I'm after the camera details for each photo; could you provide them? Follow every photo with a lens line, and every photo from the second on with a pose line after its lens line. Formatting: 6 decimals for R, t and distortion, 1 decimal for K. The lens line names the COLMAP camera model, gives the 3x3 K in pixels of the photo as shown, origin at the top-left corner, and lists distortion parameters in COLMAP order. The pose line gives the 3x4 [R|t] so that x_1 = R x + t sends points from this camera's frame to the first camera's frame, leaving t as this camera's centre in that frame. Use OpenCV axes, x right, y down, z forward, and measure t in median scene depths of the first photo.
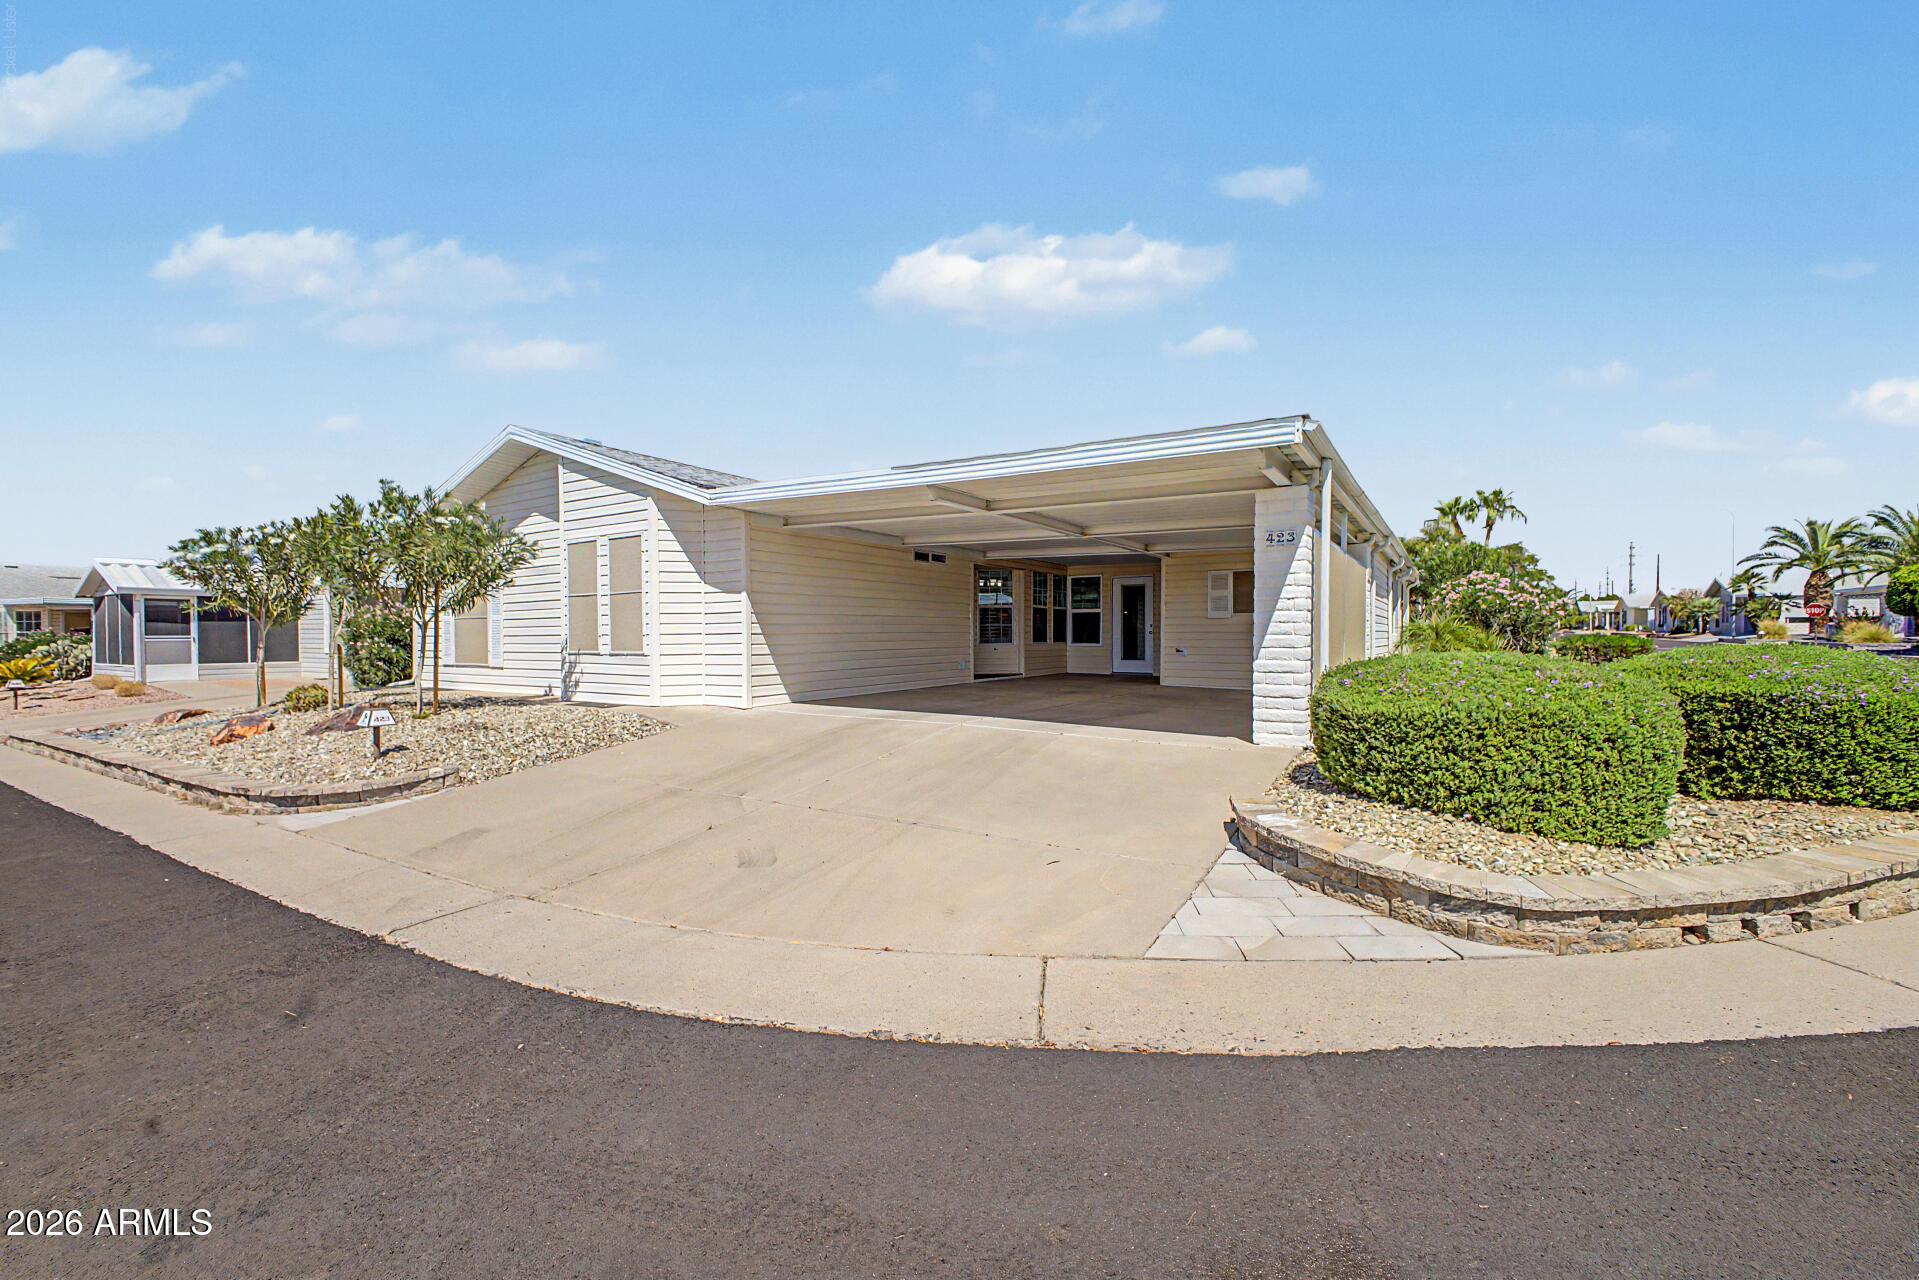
lens RADIAL K [[764.8, 0, 964.5], [0, 764.8, 631.4], [0, 0, 1]] dist [0.026572, -0.008934]
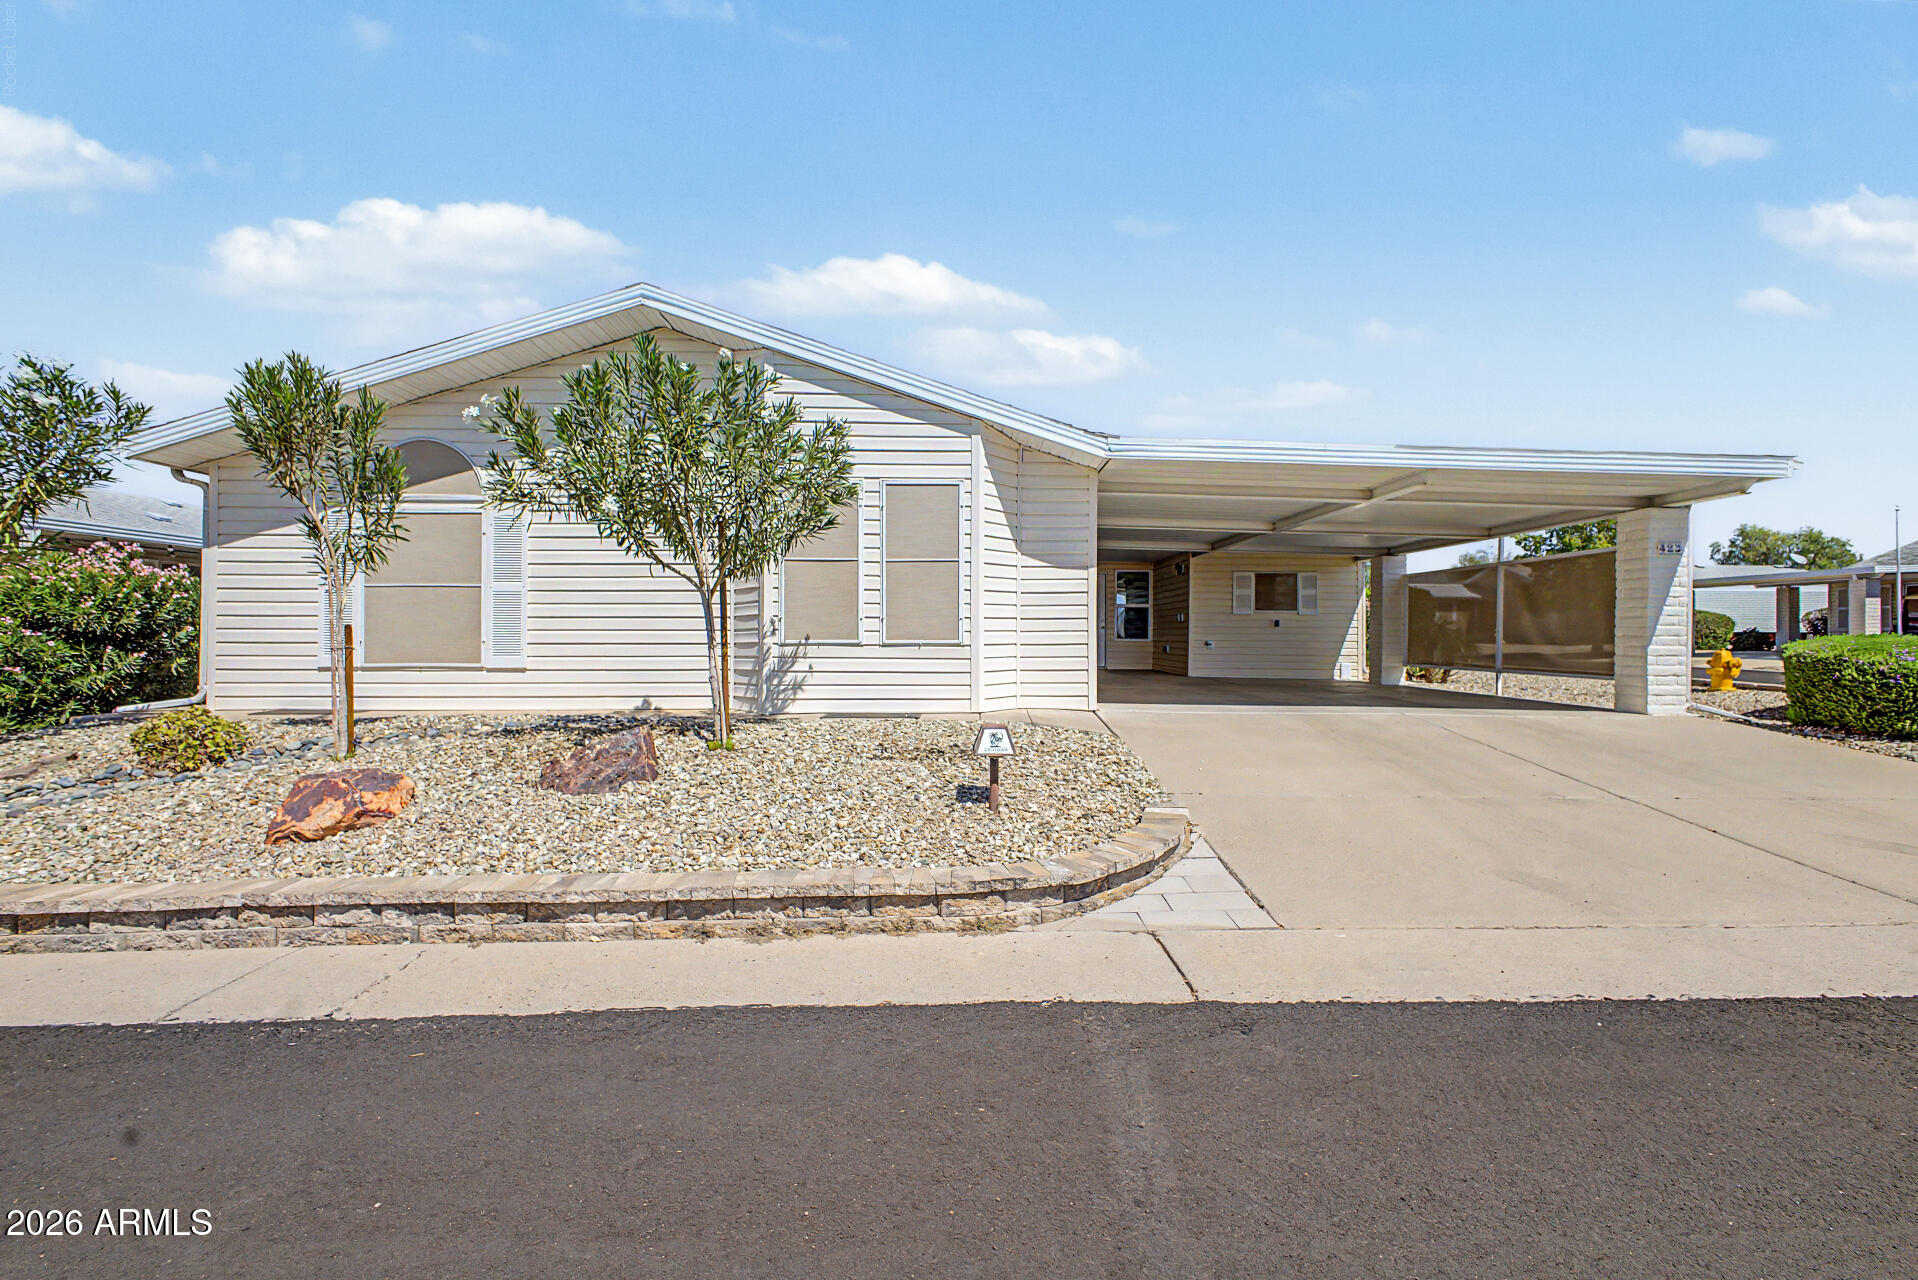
lens RADIAL K [[764.4, 0, 964.0], [0, 764.4, 631.4], [0, 0, 1]] dist [0.026572, -0.008934]
pose [[0.838699, 0.010345, 0.544497, -0.783012], [-0.010839, 0.999939, -0.002302, 0.018491], [-0.544487, -0.003972, 0.838760, 0.356230]]
